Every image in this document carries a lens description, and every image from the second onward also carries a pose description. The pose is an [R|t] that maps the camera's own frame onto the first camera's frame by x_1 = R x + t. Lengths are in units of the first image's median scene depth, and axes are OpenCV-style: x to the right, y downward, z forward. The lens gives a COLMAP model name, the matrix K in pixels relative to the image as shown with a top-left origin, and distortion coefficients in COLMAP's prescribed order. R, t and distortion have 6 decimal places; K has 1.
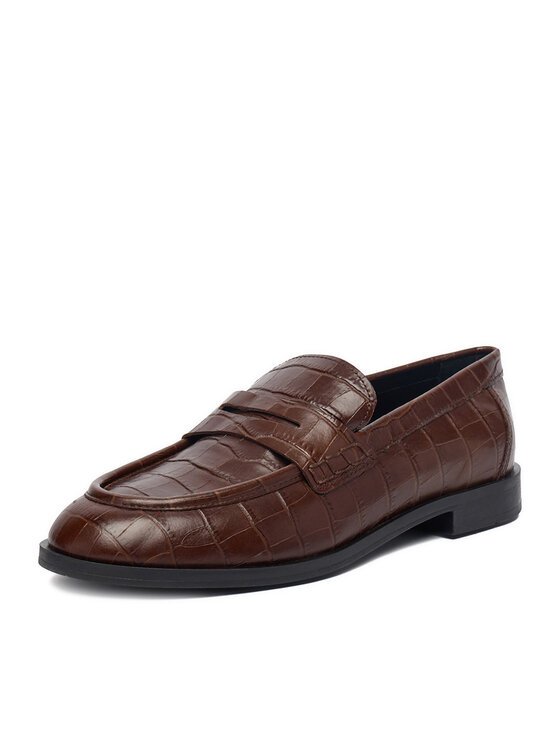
lens RADIAL K [[1734.2, 0, 280.0], [0, 1734.2, 373.0], [0, 0, 1]] dist [0.003201, -0.011455]
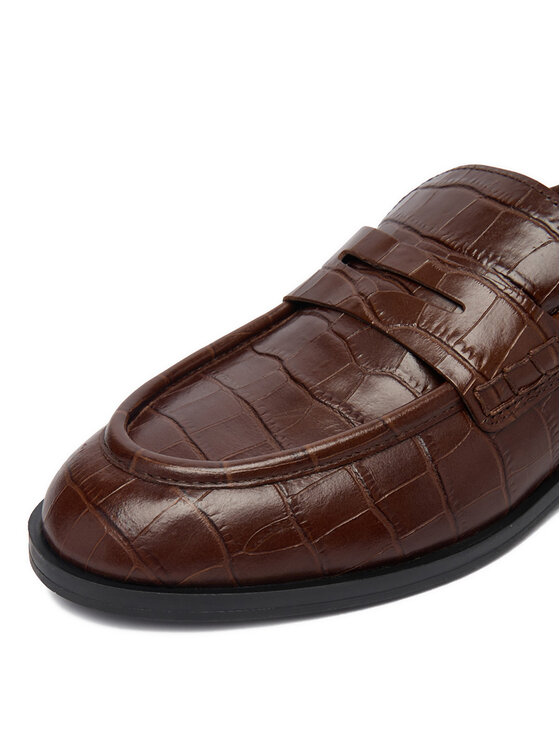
lens RADIAL K [[836.5, 0, 280.0], [0, 836.5, 373.0], [0, 0, 1]] dist [-0.012158, -0.010335]
pose [[0.983754, 0.055525, -0.170719, -0.000503], [0.008566, 0.935365, 0.353581, -0.052537], [0.179318, -0.349299, 0.919693, 0.715786]]
